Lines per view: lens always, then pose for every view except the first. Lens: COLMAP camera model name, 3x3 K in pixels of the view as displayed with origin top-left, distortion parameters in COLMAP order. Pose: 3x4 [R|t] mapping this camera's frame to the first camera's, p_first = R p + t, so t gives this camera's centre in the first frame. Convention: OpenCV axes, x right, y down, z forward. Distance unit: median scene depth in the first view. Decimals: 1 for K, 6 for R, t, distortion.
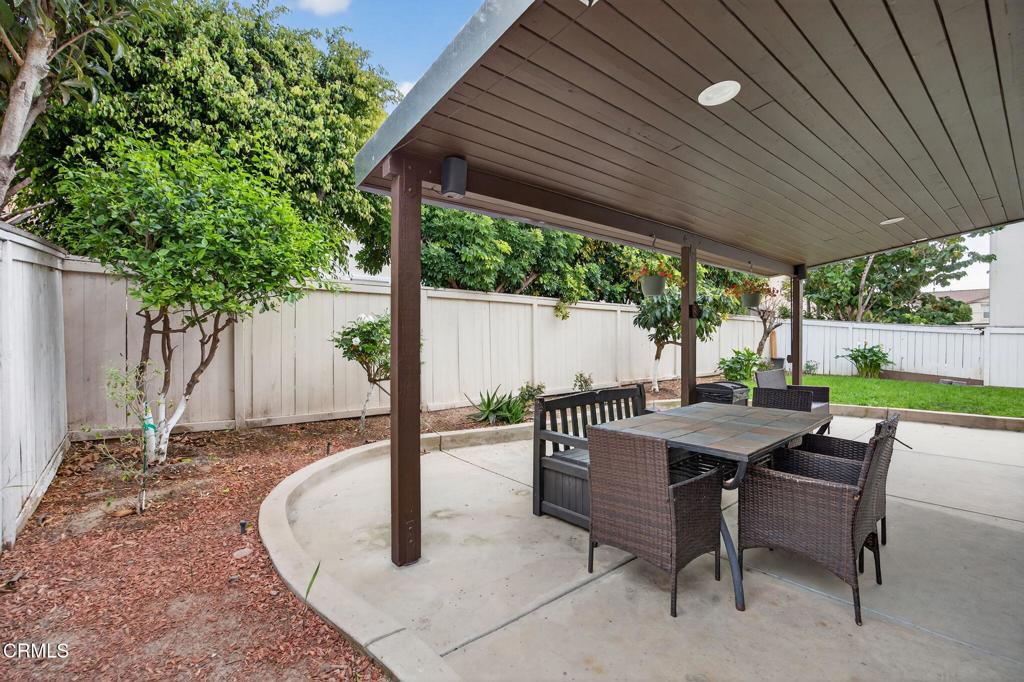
lens RADIAL K [[455.6, 0, 512.0], [0, 455.6, 341.0], [0, 0, 1]] dist [-0.018487, 0.013192]
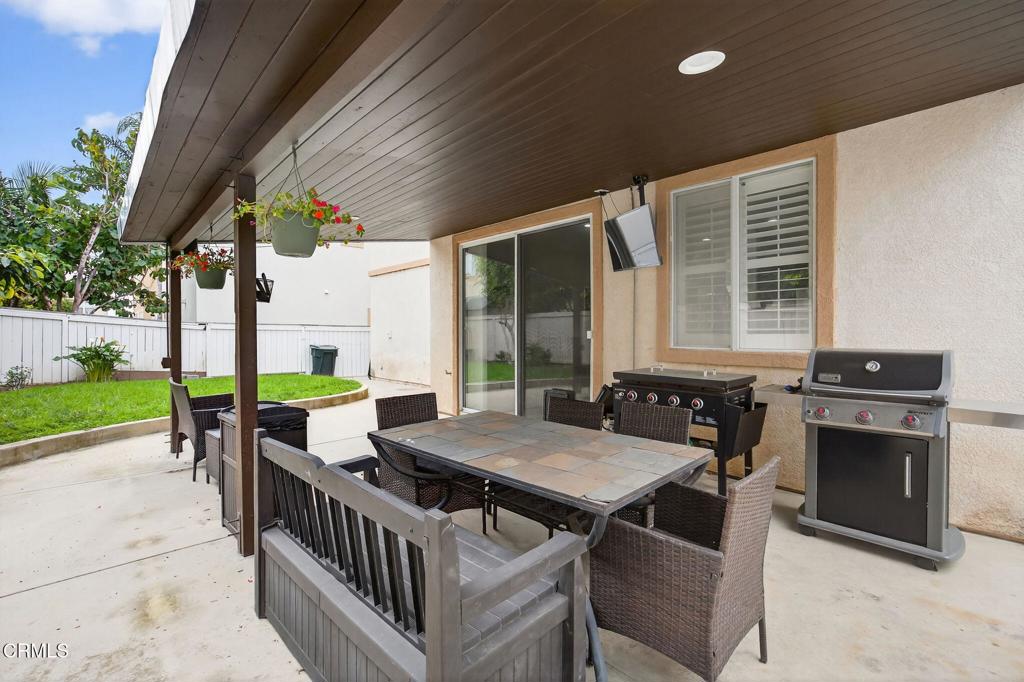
lens RADIAL K [[455.6, 0, 512.0], [0, 455.6, 341.0], [0, 0, 1]] dist [-0.018487, 0.013192]
pose [[-0.031464, -0.021854, 0.999266, -0.055952], [0.003852, 0.999751, 0.021986, -0.008132], [-0.999497, 0.004541, -0.031372, 0.277255]]
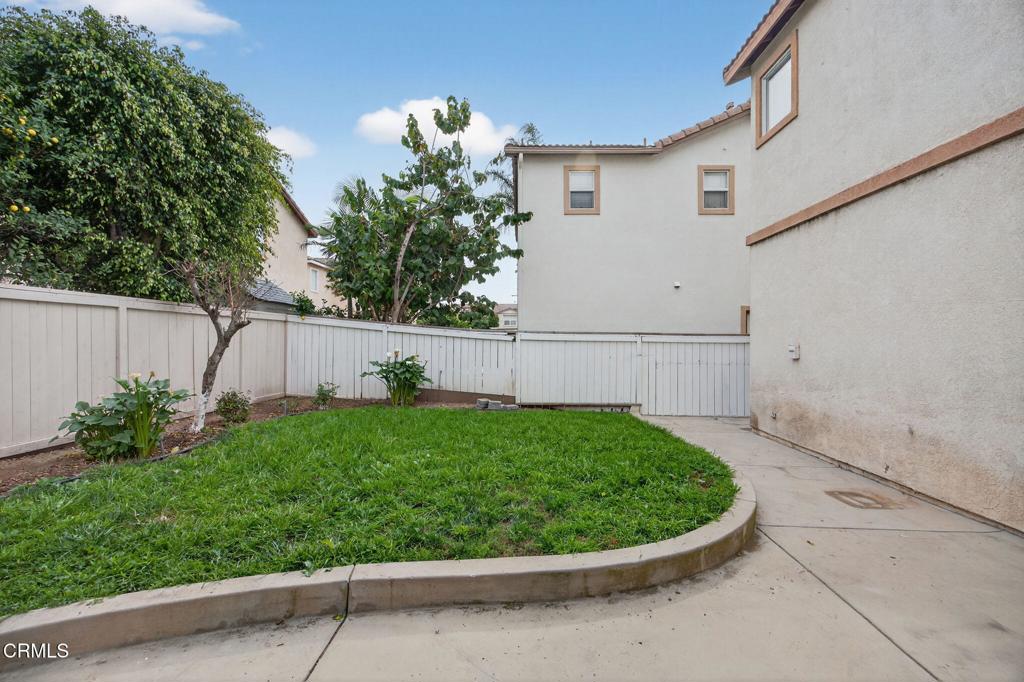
lens RADIAL K [[433.5, 0, 508.9], [0, 433.5, 339.2], [0, 0, 1]] dist [-0.002539, 0.000382]
pose [[0.681730, 0.000648, 0.731603, 0.410328], [0.004184, 0.999980, -0.004785, -0.013224], [-0.731592, 0.006323, 0.681714, 0.423846]]
